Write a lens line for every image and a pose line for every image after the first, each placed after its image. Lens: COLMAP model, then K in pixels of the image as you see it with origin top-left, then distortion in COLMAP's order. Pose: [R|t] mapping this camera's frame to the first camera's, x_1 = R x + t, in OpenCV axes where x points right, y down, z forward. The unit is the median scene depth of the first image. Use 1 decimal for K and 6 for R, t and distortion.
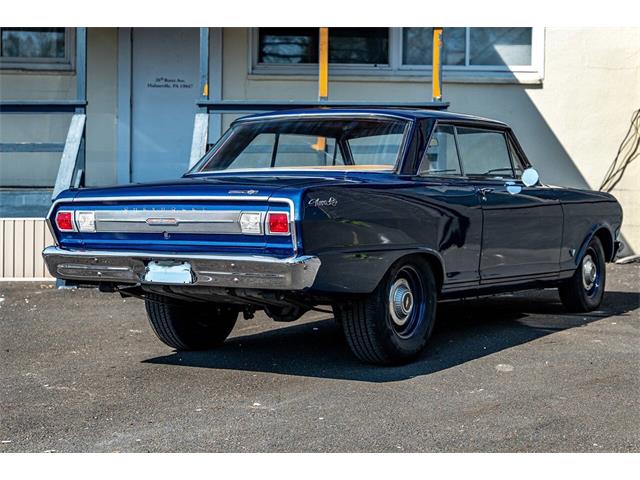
lens RADIAL K [[1256.1, 0, 320.0], [0, 1256.1, 240.0], [0, 0, 1]] dist [-0.003622, 0.066416]
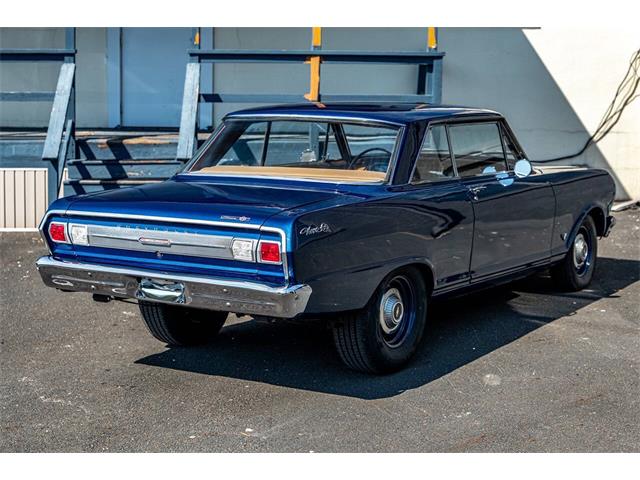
lens RADIAL K [[1279.9, 0, 320.0], [0, 1279.9, 240.0], [0, 0, 1]] dist [-0.005132, 0.136769]
pose [[0.999984, 0.003250, 0.004576, 0.002006], [-0.003676, 0.995348, 0.096279, -0.106701], [-0.004242, -0.096295, 0.995344, -0.020865]]
